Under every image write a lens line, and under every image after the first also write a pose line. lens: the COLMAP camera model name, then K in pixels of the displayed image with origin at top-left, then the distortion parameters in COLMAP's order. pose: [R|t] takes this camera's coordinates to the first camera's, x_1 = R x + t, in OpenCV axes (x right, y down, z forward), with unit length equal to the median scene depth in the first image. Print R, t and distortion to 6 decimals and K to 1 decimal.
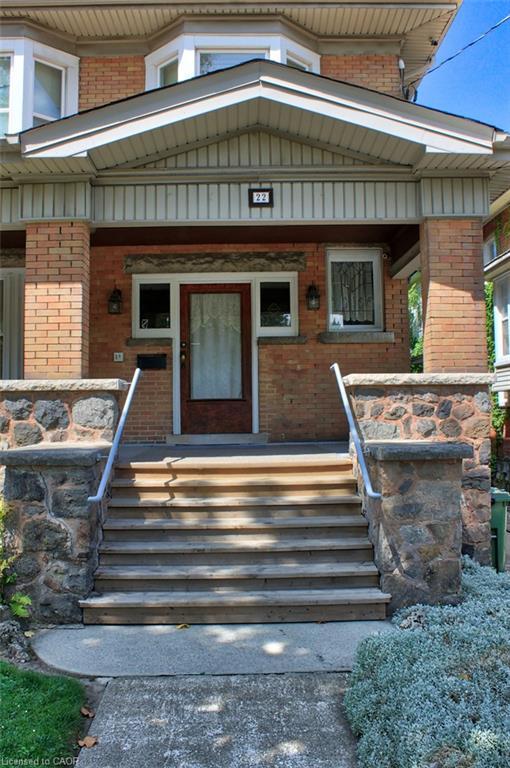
lens RADIAL K [[702.3, 0, 252.8], [0, 702.3, 372.6], [0, 0, 1]] dist [-0.098410, 0.000000]
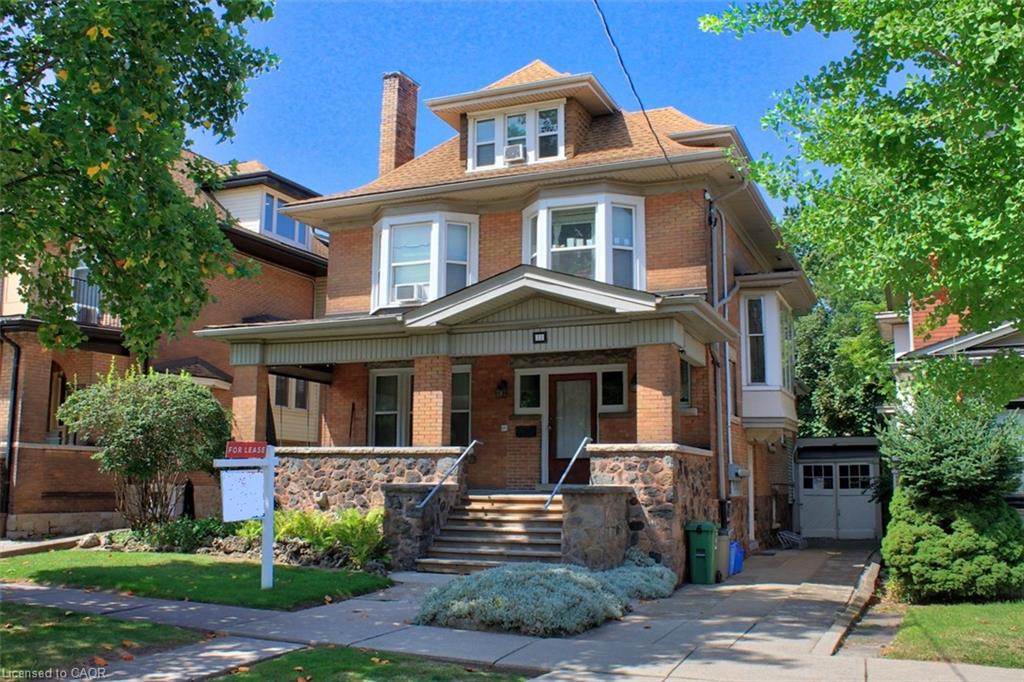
lens RADIAL K [[936.4, 0, 513.1], [0, 936.4, 348.8], [0, 0, 1]] dist [-0.098410, 0.000000]
pose [[0.916632, -0.037169, -0.398001, 0.840547], [0.007351, 0.997067, -0.076185, -0.054193], [0.399665, 0.066908, 0.914216, -1.063915]]
